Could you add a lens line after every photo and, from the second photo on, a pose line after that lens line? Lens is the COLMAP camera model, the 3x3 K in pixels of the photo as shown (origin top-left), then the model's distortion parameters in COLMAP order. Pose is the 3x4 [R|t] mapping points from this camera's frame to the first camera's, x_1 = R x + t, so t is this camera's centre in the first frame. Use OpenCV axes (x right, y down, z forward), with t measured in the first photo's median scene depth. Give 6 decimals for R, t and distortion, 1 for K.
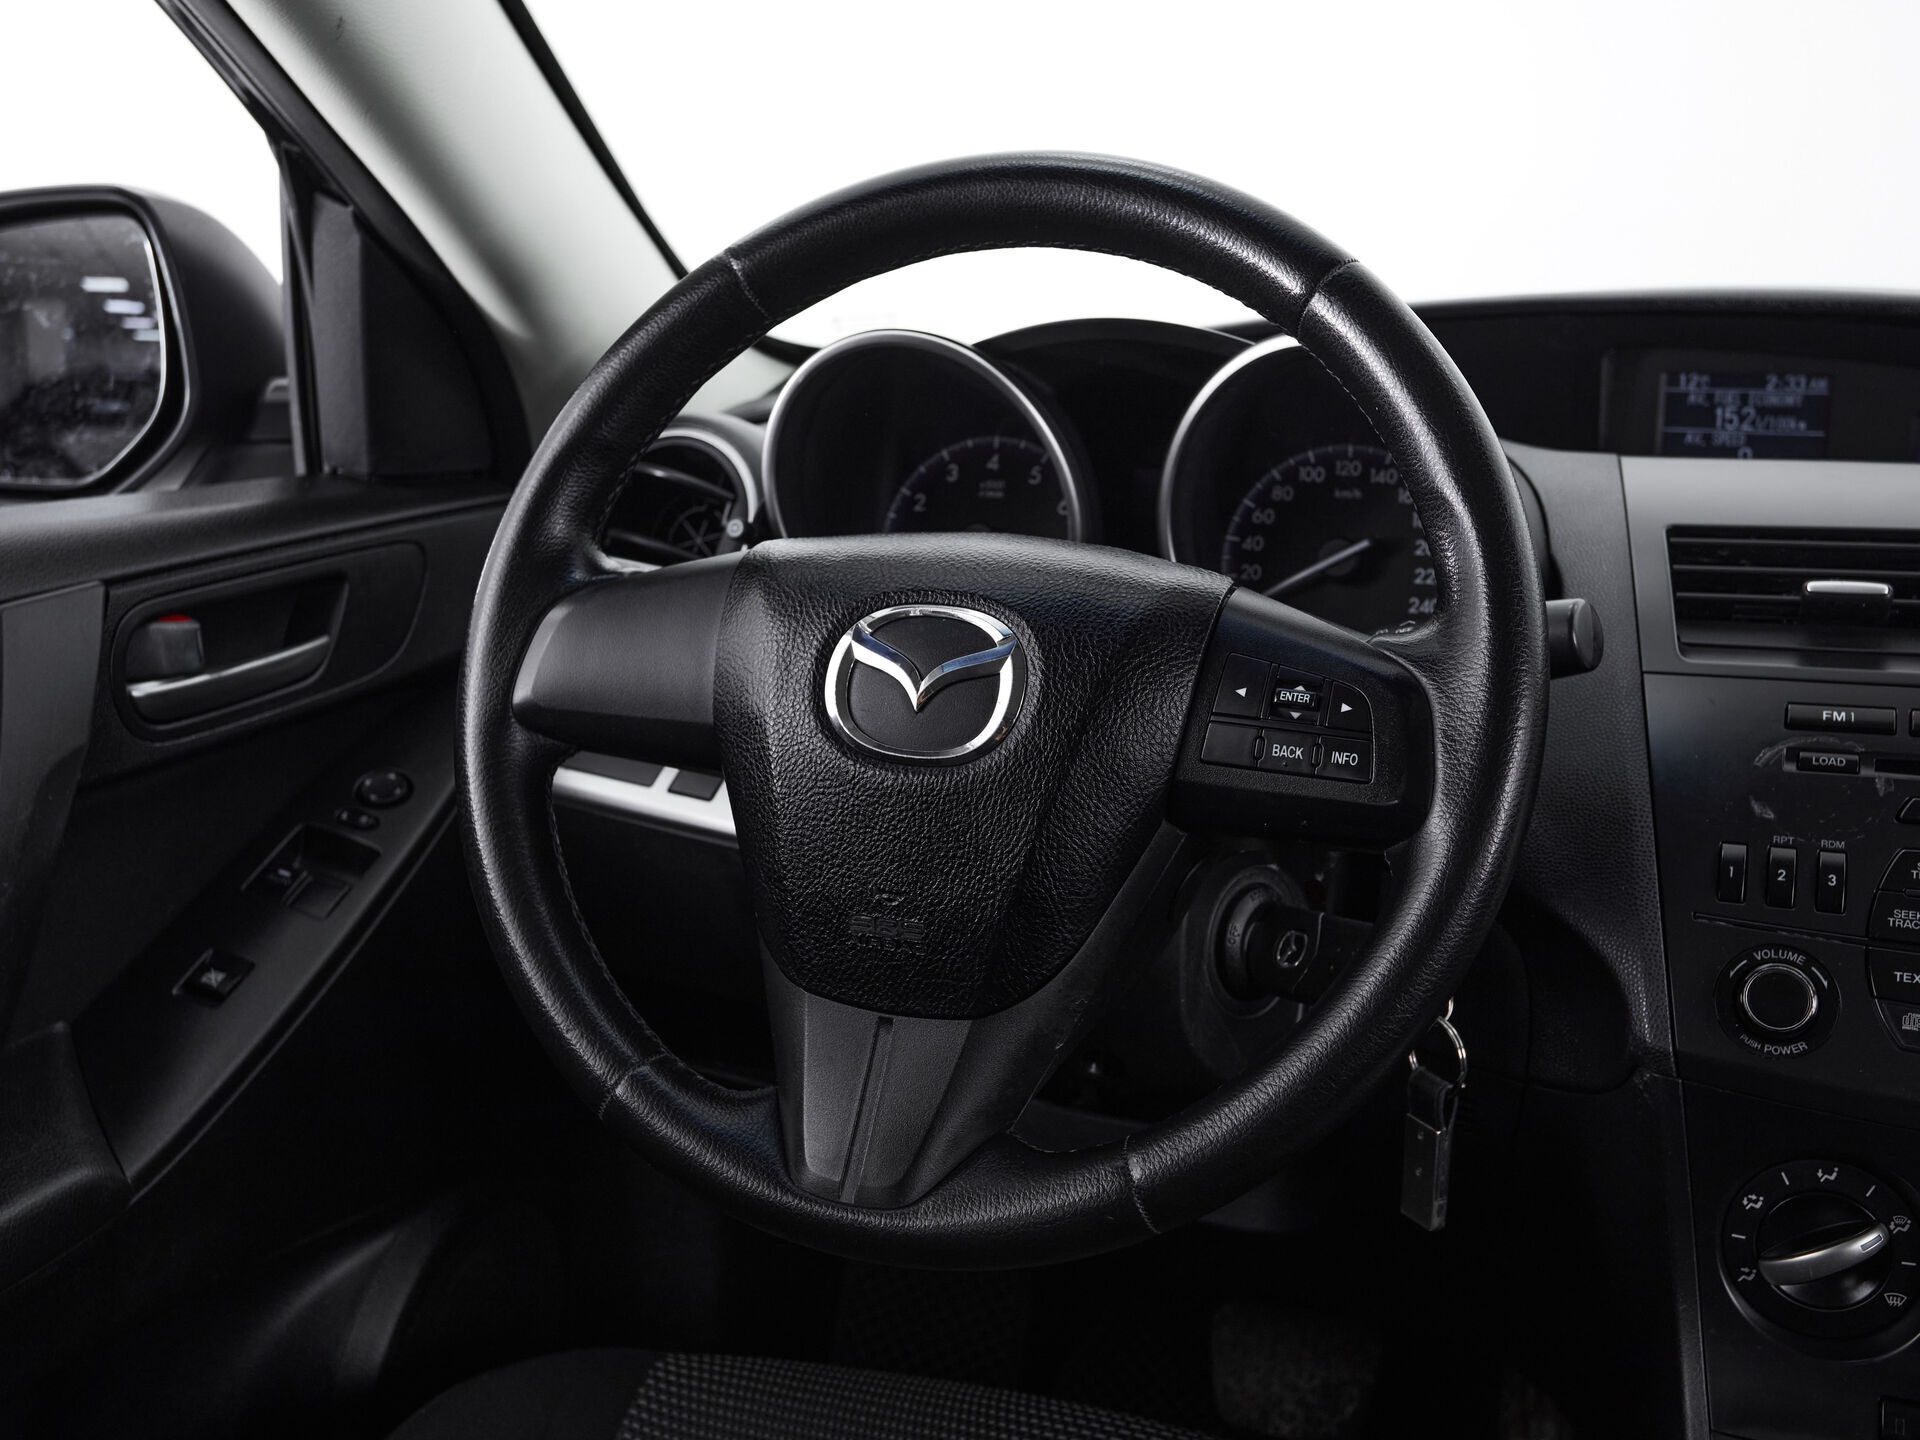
lens RADIAL K [[1980.8, 0, 920.4], [0, 1980.8, 710.6], [0, 0, 1]] dist [-0.011189, 0.039744]
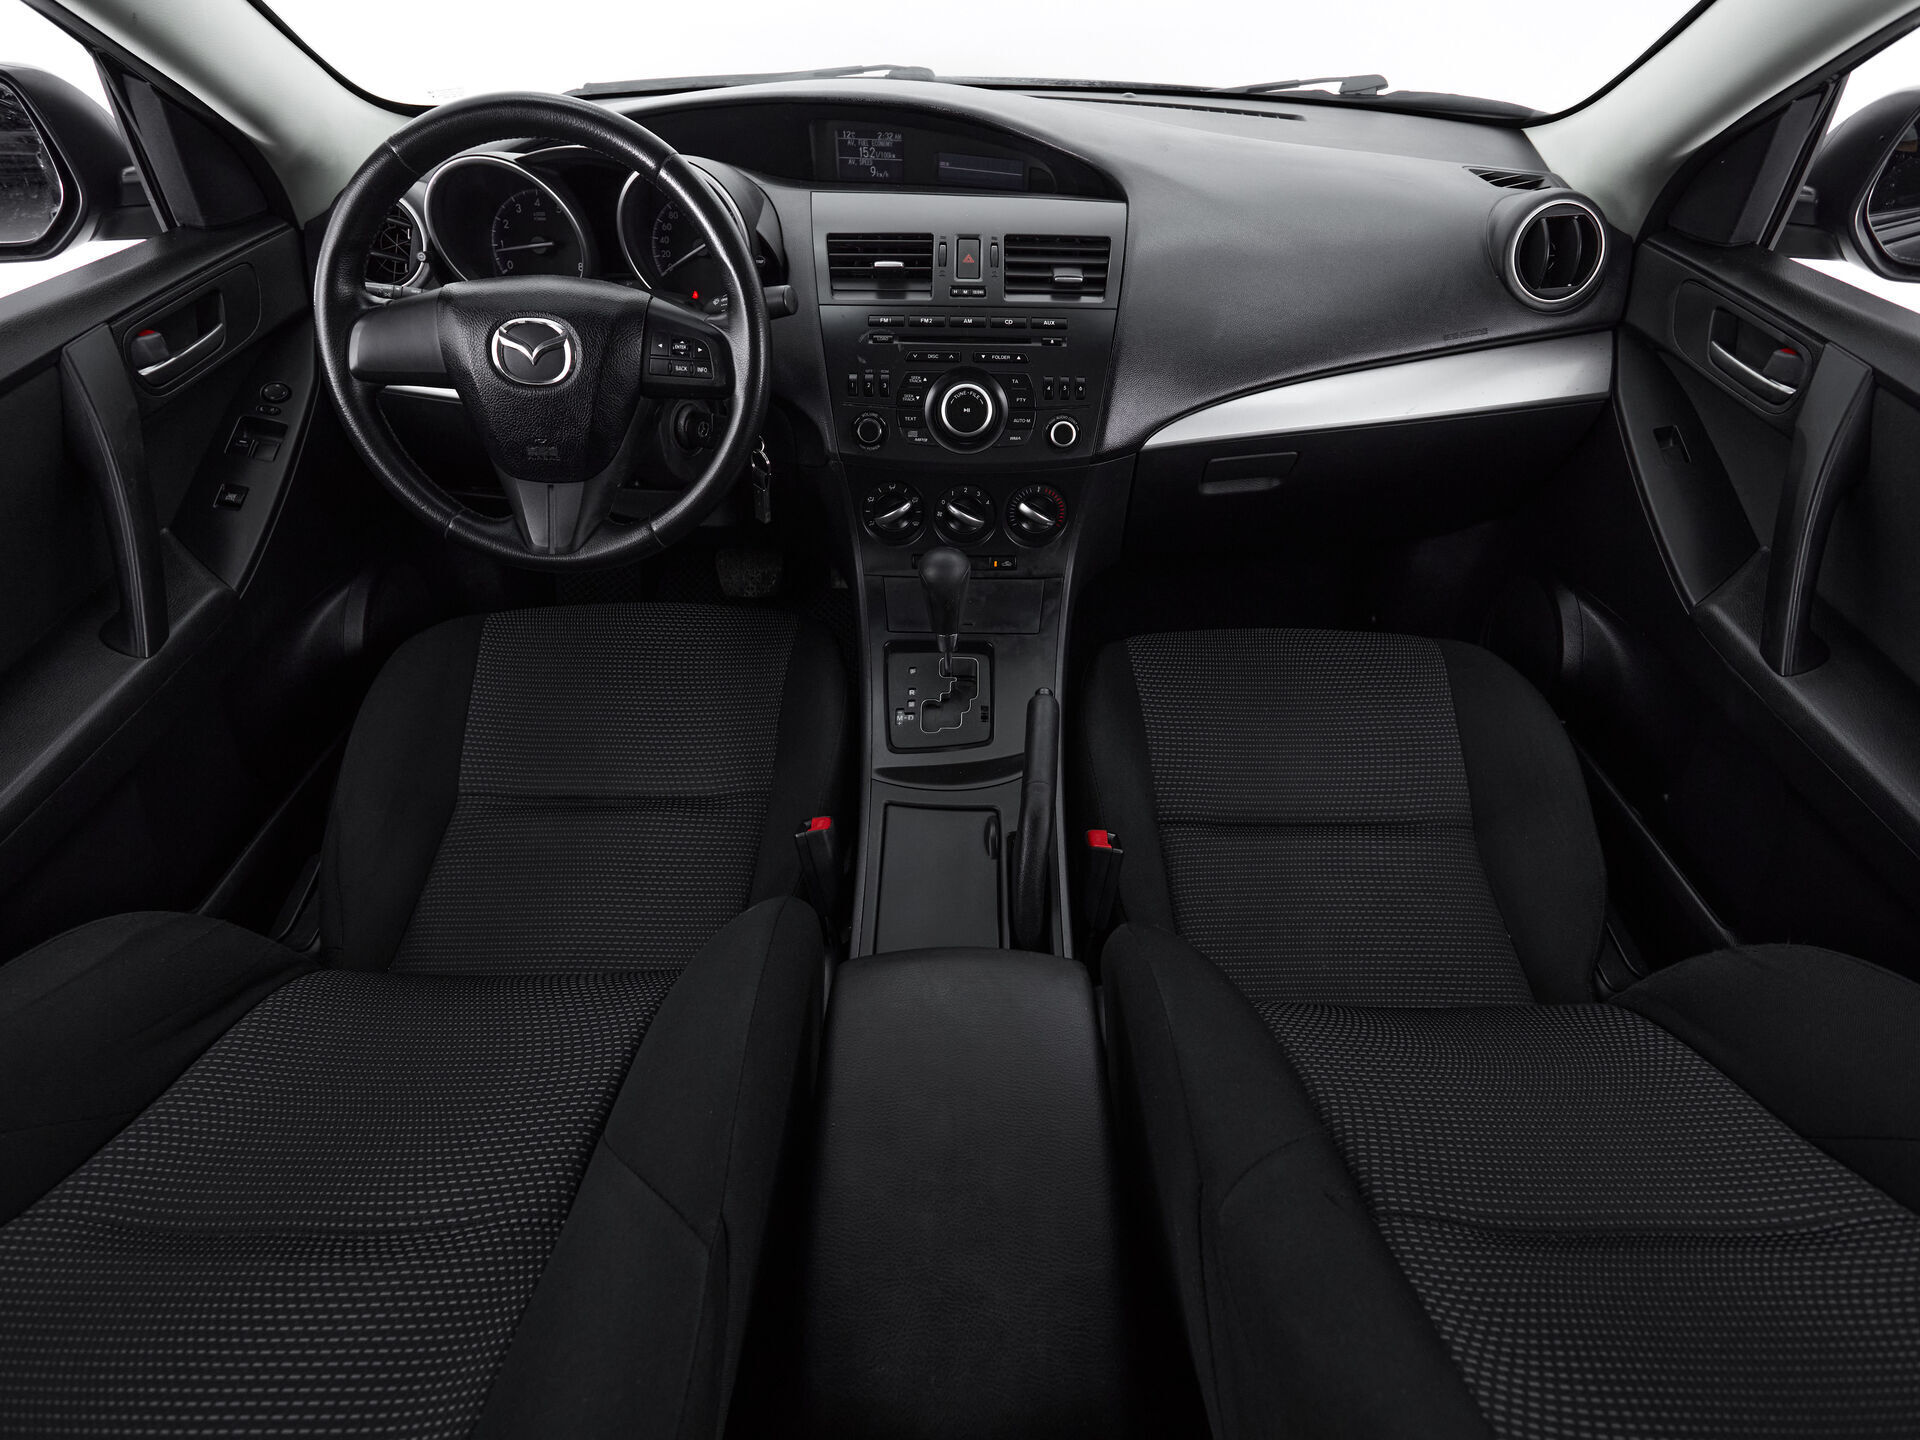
lens RADIAL K [[1028.3, 0, 953.9], [0, 1028.3, 716.8], [0, 0, 1]] dist [-0.000935, -0.001133]
pose [[0.932541, -0.217699, 0.288052, 0.021189], [0.061170, 0.881513, 0.468181, -0.176271], [-0.355844, -0.418978, 0.835364, -0.462446]]
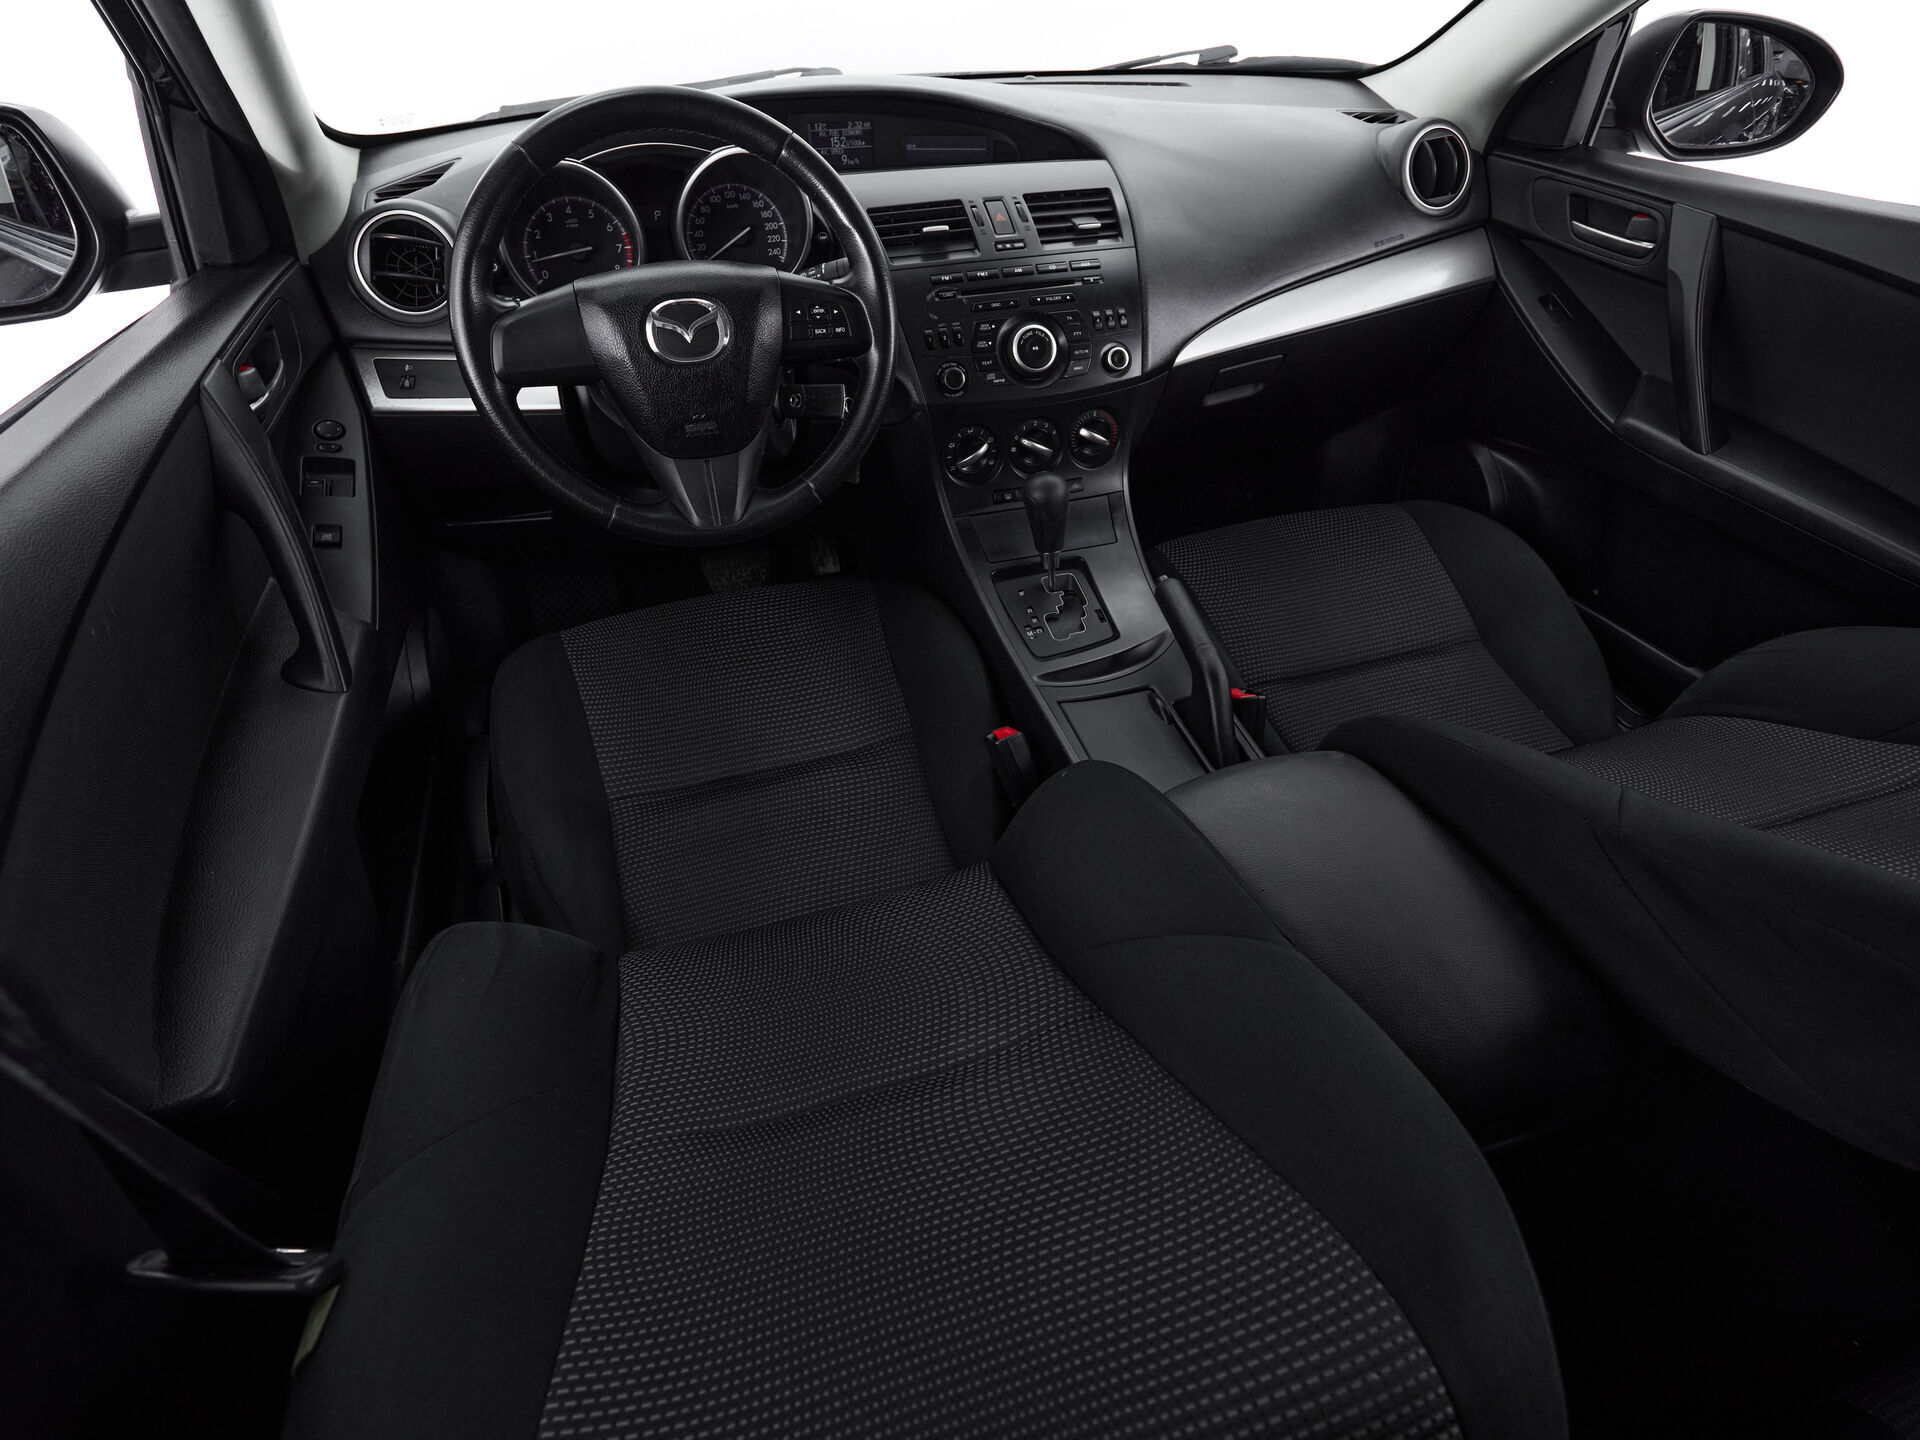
lens RADIAL K [[1062.5, 0, 950.9], [0, 1062.5, 713.8], [0, 0, 1]] dist [0.000742, -0.000079]
pose [[0.779545, -0.385510, 0.493652, -0.589449], [0.143862, 0.877277, 0.457919, -0.156735], [-0.609602, -0.285950, 0.739336, -0.390429]]
